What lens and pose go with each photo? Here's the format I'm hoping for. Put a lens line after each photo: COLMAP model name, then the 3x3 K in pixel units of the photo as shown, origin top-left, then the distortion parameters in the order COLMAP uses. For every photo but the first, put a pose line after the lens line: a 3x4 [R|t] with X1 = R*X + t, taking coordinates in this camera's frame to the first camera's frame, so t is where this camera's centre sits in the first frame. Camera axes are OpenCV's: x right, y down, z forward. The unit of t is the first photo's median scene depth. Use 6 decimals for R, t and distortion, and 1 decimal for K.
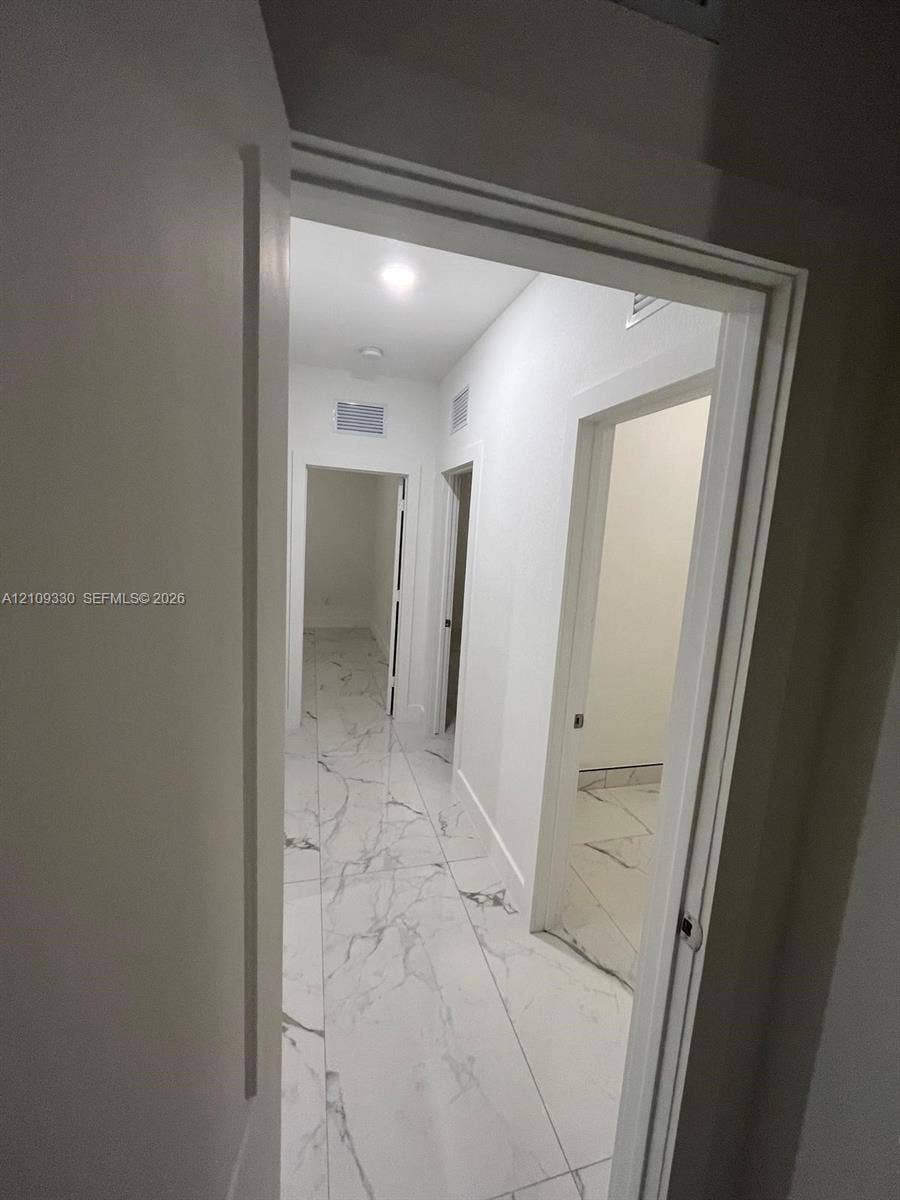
lens RADIAL K [[488.3, 0, 453.1], [0, 488.3, 598.0], [0, 0, 1]] dist [-0.001215, -0.000251]
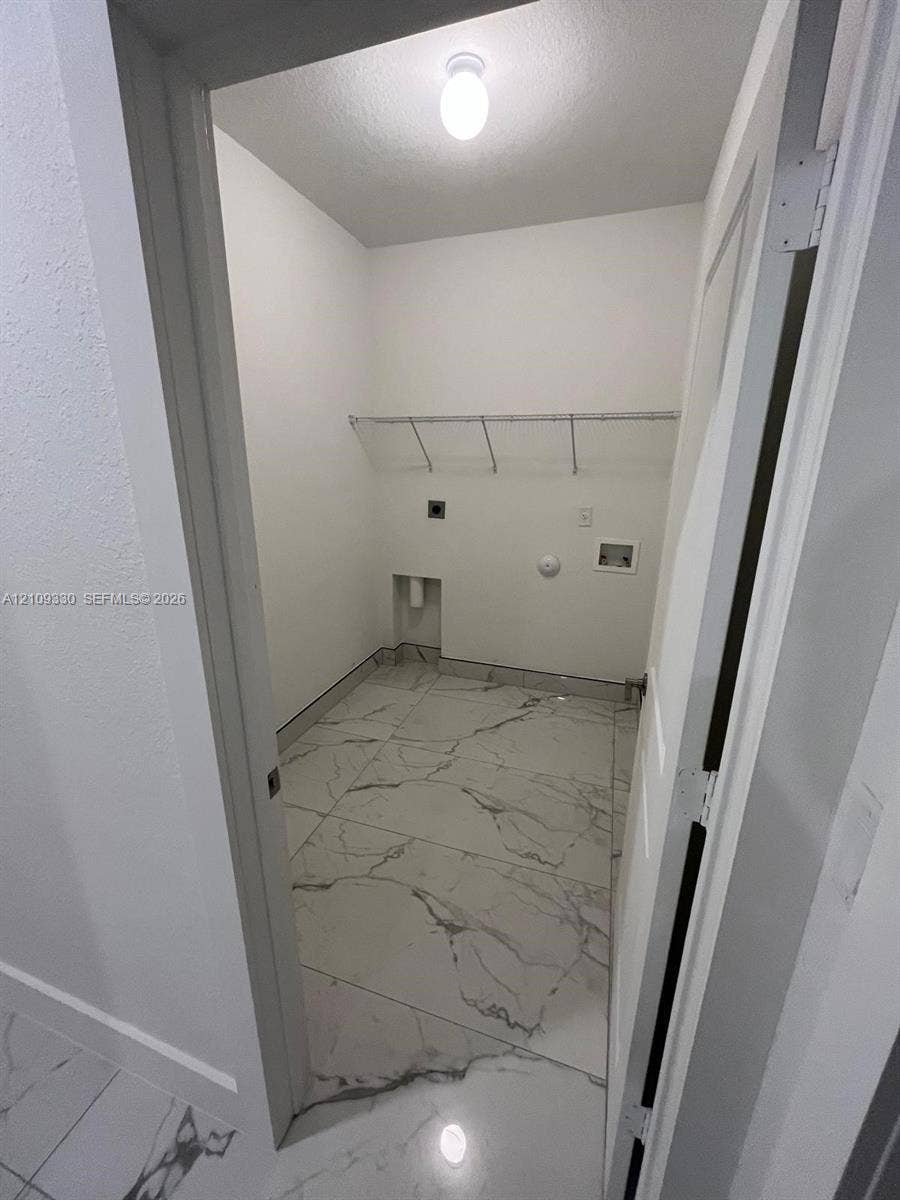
lens RADIAL K [[488.3, 0, 453.1], [0, 488.3, 598.0], [0, 0, 1]] dist [-0.001215, -0.000251]
pose [[0.564671, -0.298075, 0.769609, 0.030417], [0.139609, 0.953562, 0.266888, -0.046612], [-0.813423, -0.043259, 0.580062, 0.551997]]
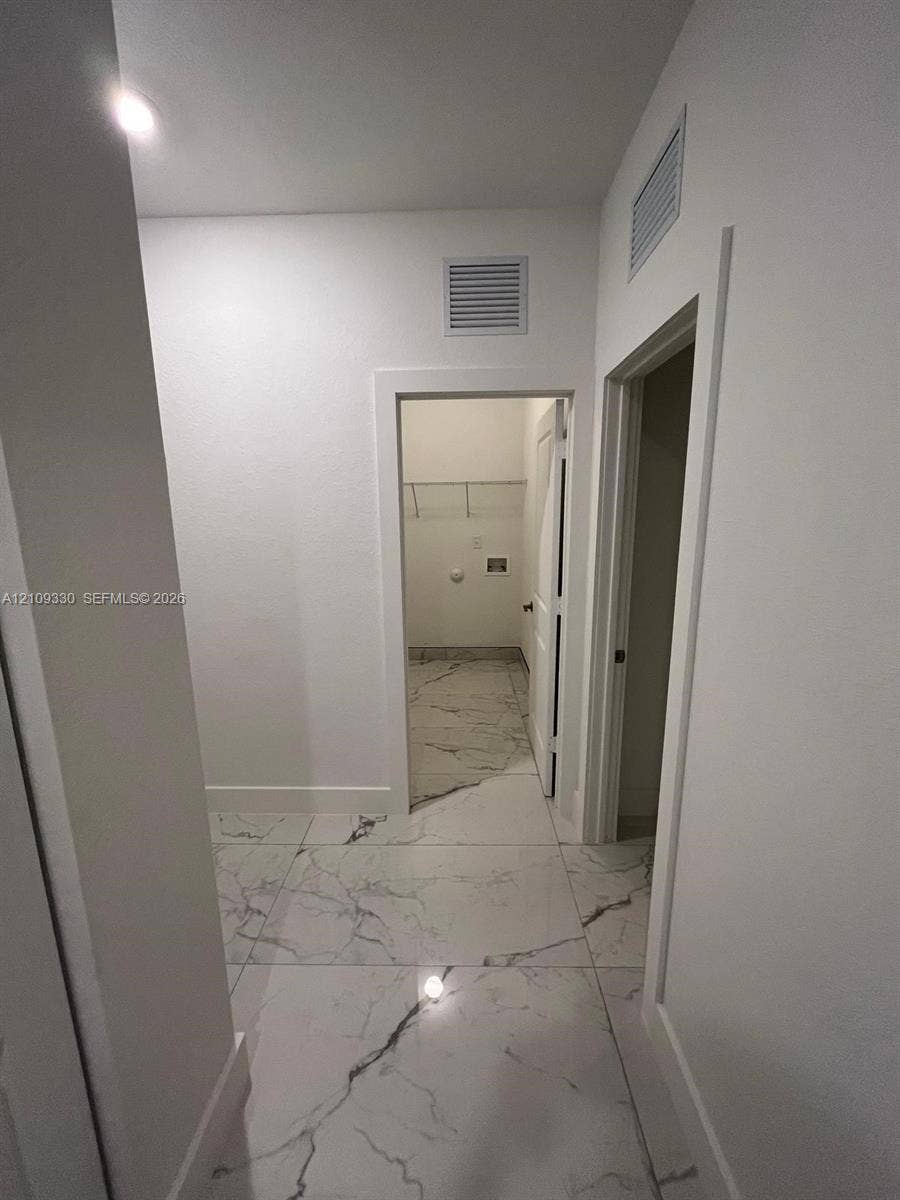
lens RADIAL K [[483.6, 0, 451.6], [0, 483.6, 598.7], [0, 0, 1]] dist [0.000659, -0.000110]
pose [[0.295725, -0.257572, 0.919893, -0.833354], [0.160654, 0.962658, 0.217899, -0.101597], [-0.941667, 0.083347, 0.326062, 0.461740]]
